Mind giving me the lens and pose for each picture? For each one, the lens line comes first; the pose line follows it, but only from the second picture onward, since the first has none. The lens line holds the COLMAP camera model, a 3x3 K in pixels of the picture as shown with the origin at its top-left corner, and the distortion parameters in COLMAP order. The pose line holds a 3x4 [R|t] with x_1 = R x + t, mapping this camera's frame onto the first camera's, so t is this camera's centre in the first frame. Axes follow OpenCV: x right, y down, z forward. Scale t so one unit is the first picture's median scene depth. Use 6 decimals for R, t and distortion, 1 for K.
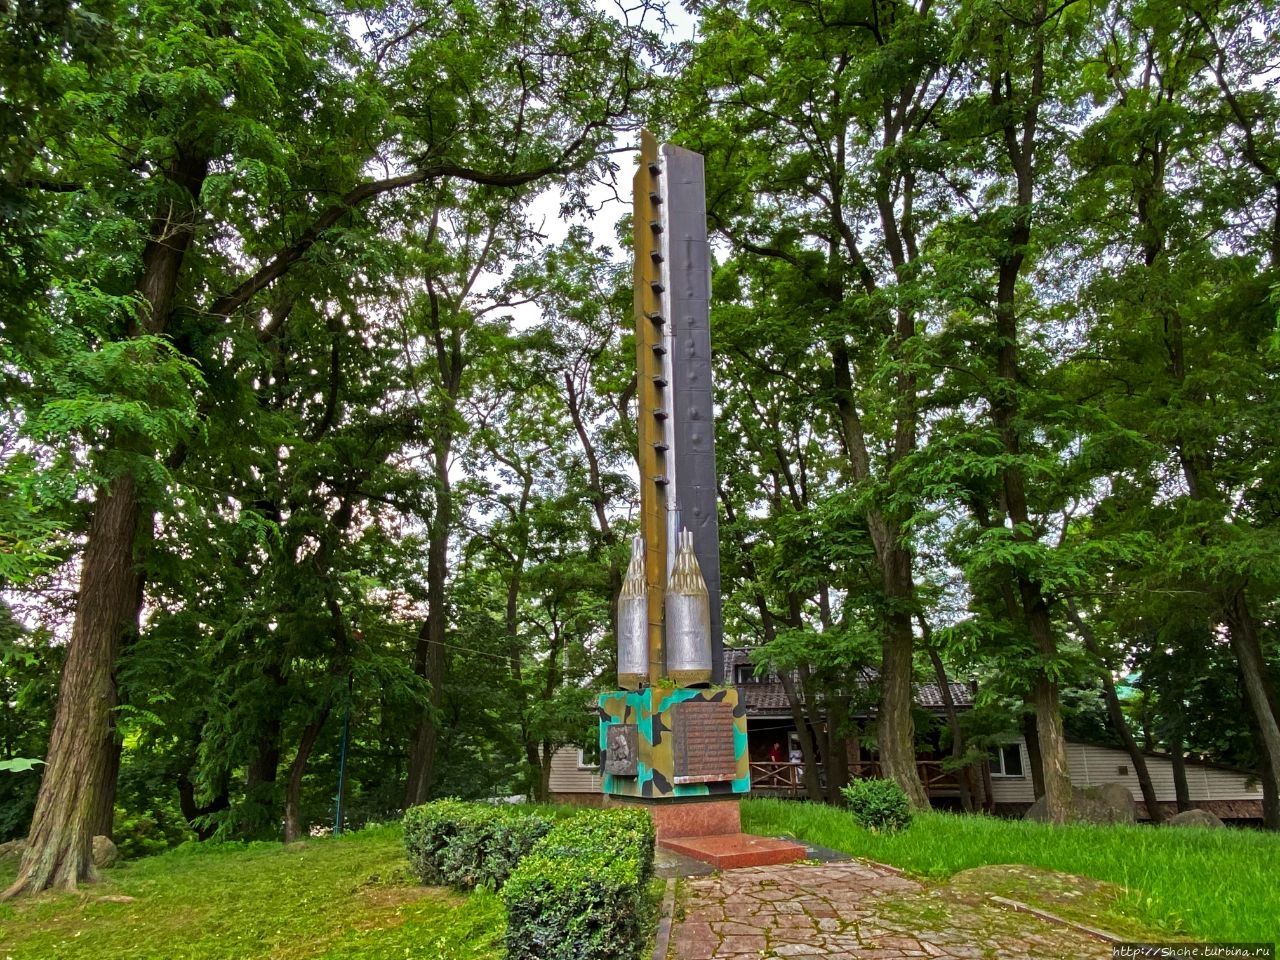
lens RADIAL K [[855.2, 0, 640.0], [0, 855.2, 480.0], [0, 0, 1]] dist [-0.001122, -0.000105]
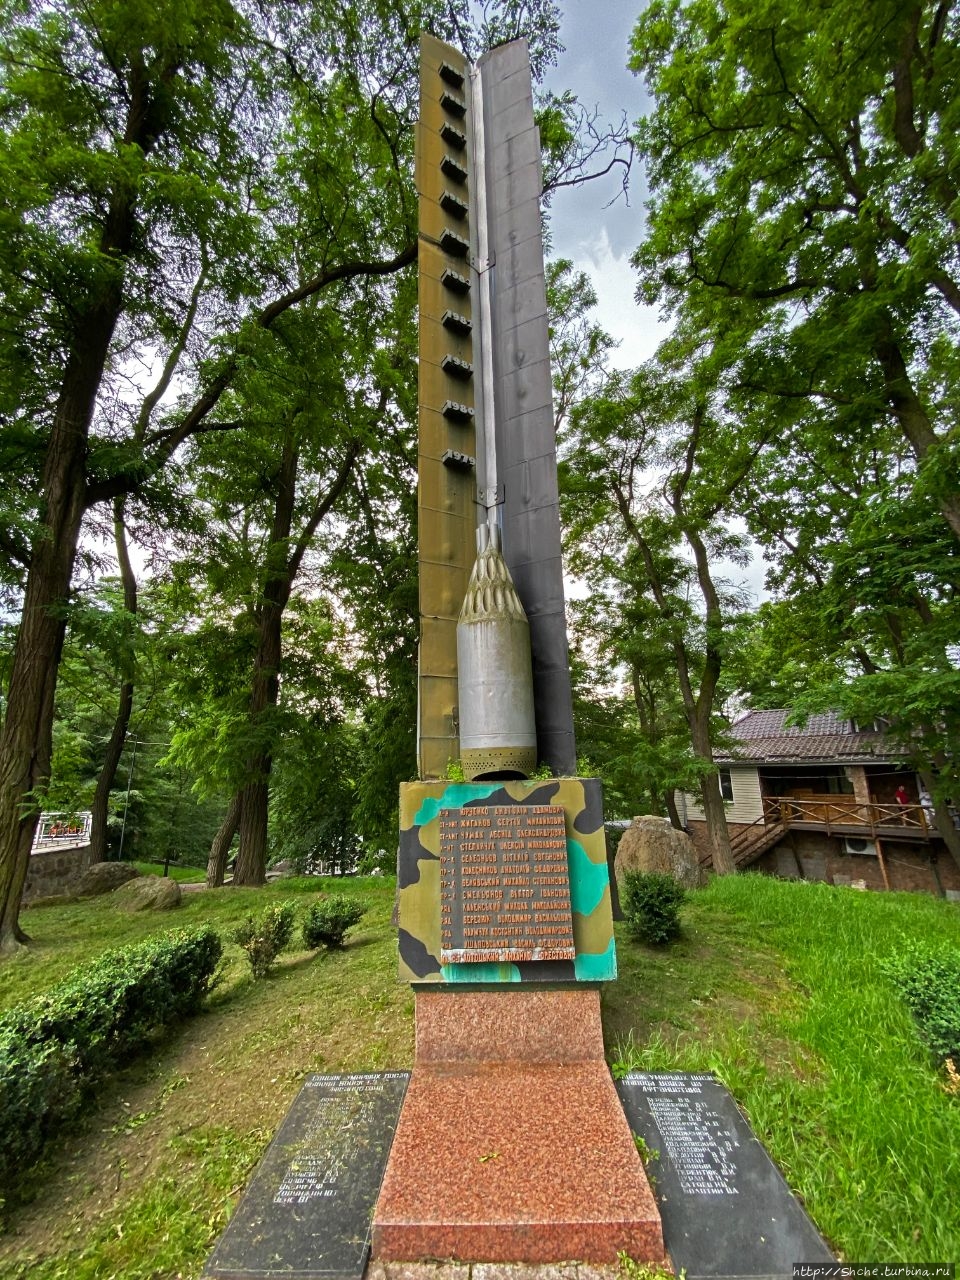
lens RADIAL K [[521.3, 0, 480.0], [0, 521.3, 640.0], [0, 0, 1]] dist [-0.011169, -0.000087]
pose [[0.850666, -0.133512, -0.508471, 0.242012], [0.157245, 0.987552, 0.003762, 0.149612], [0.501639, -0.083155, 0.861071, 0.706786]]
